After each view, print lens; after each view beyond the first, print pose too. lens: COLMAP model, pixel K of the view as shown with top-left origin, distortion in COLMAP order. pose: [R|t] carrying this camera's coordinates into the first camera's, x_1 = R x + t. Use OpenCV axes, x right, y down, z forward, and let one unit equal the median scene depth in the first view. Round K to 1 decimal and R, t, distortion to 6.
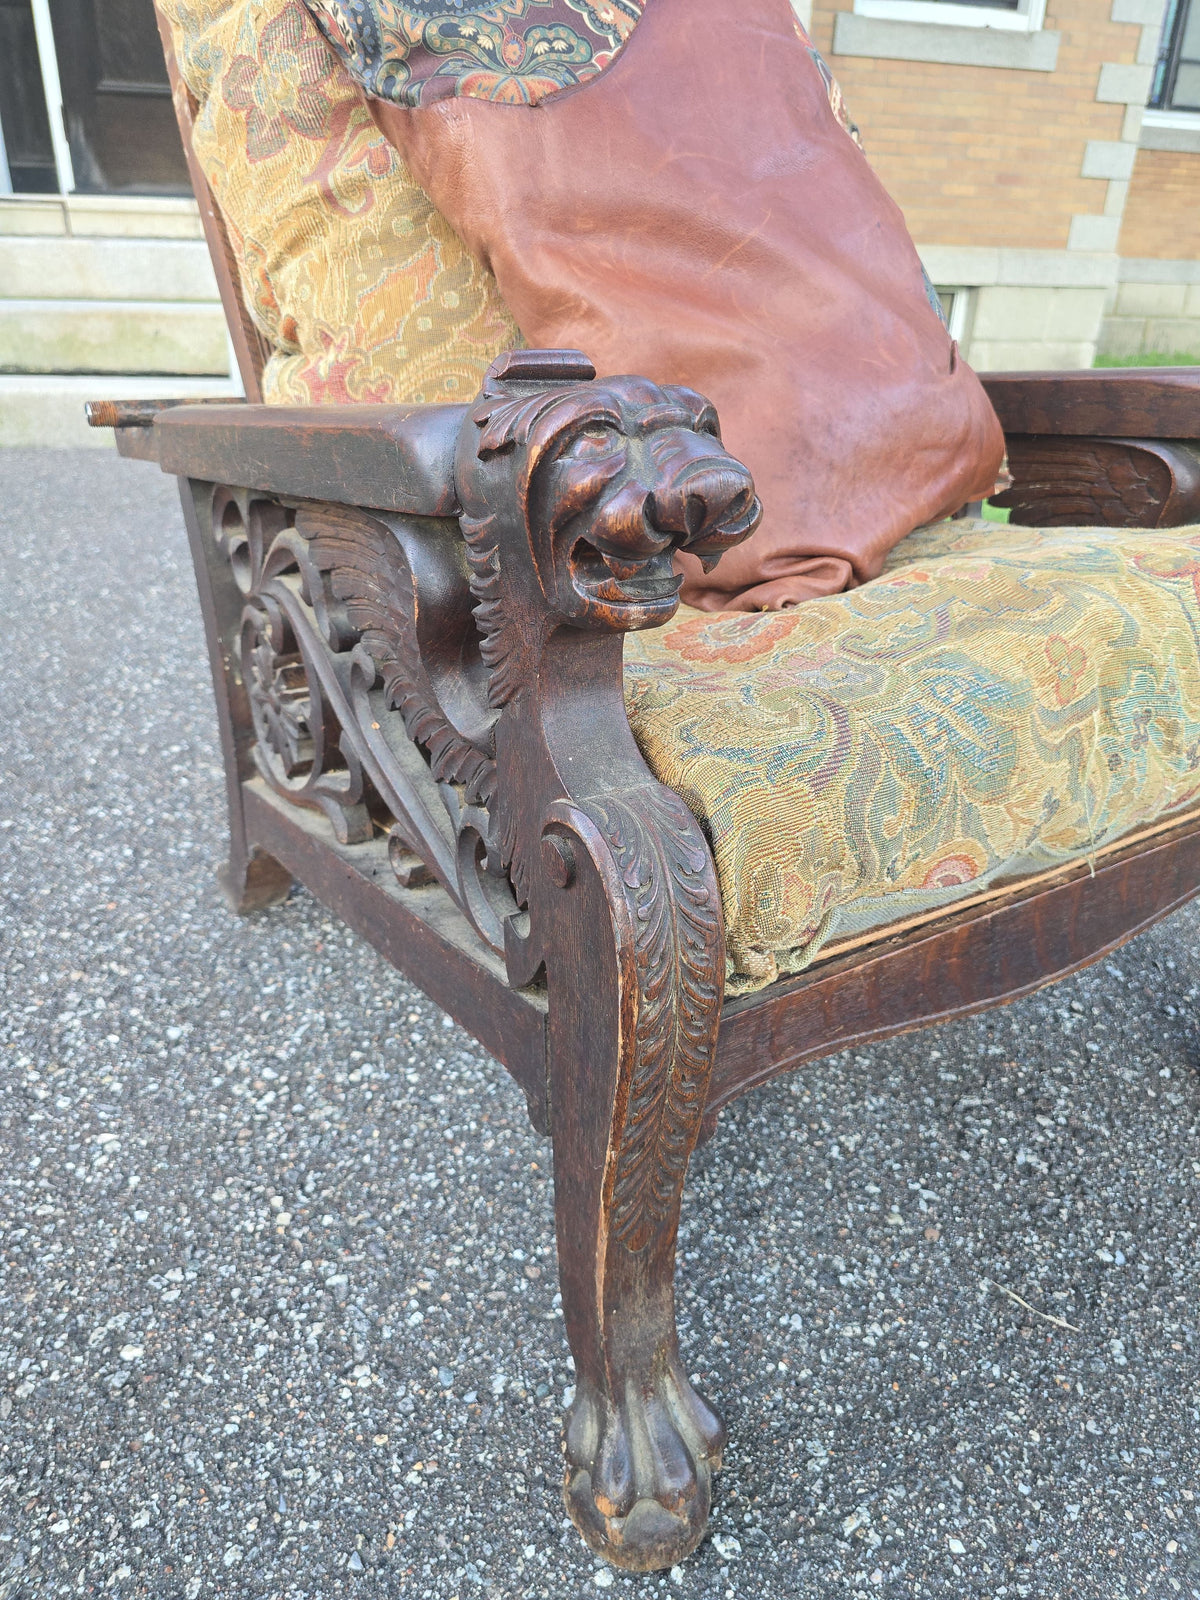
lens RADIAL K [[1100.4, 0, 604.2], [0, 1100.4, 805.2], [0, 0, 1]] dist [0.033575, -0.045087]
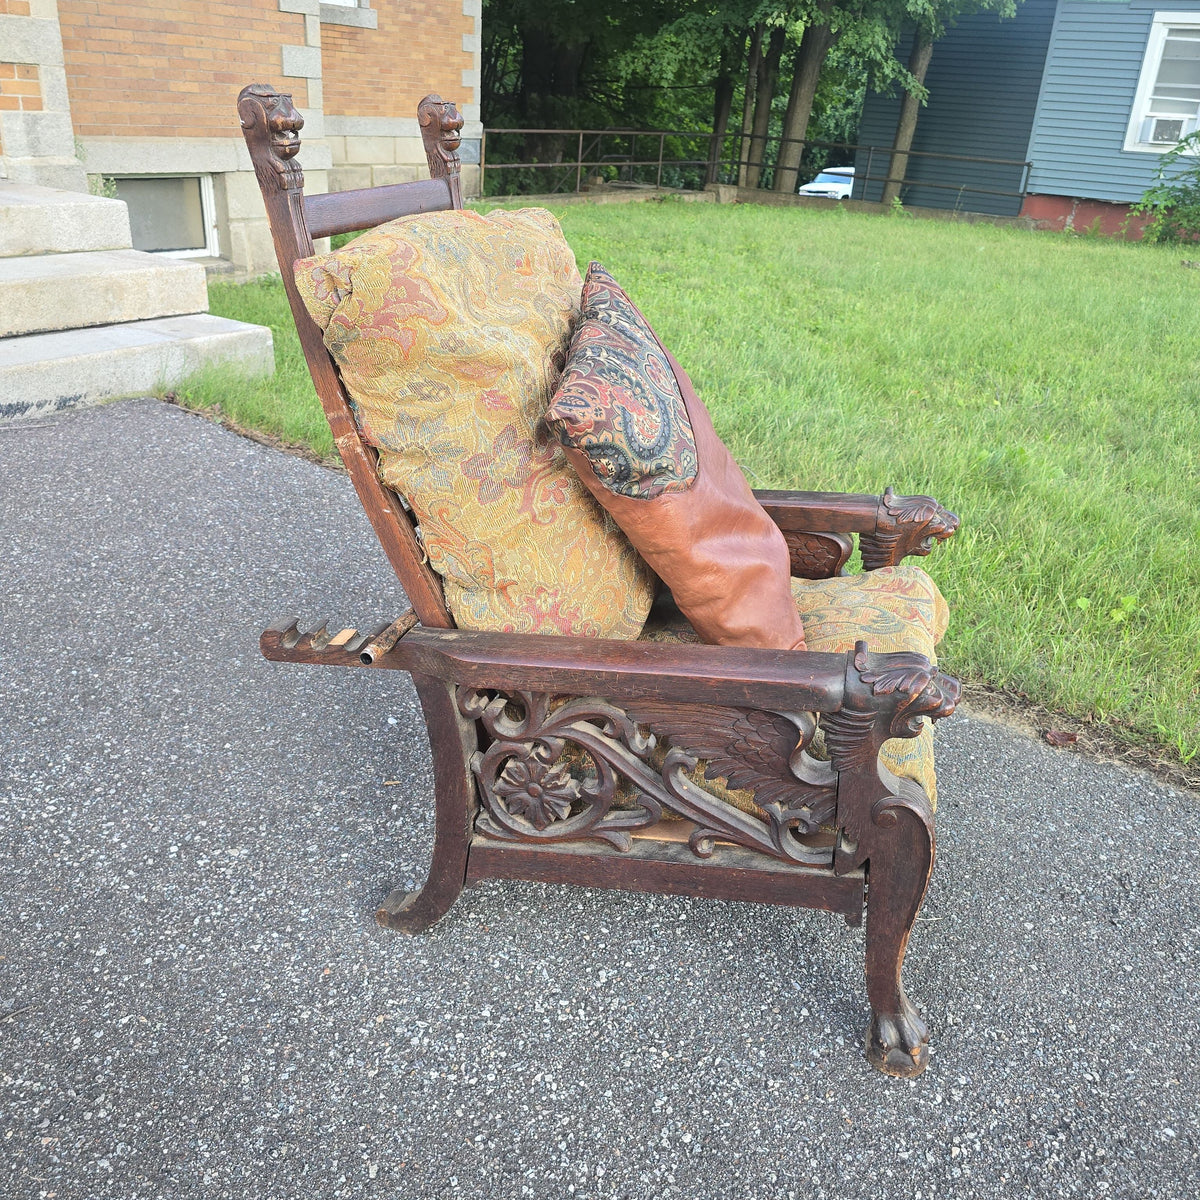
lens RADIAL K [[1085.6, 0, 604.1], [0, 1085.6, 602.7], [0, 0, 1]] dist [0.067826, -0.079905]
pose [[0.750976, -0.264029, 0.605246, -1.337107], [0.260295, 0.960731, 0.096135, -0.585435], [-0.606862, 0.085348, 0.790212, -0.481686]]
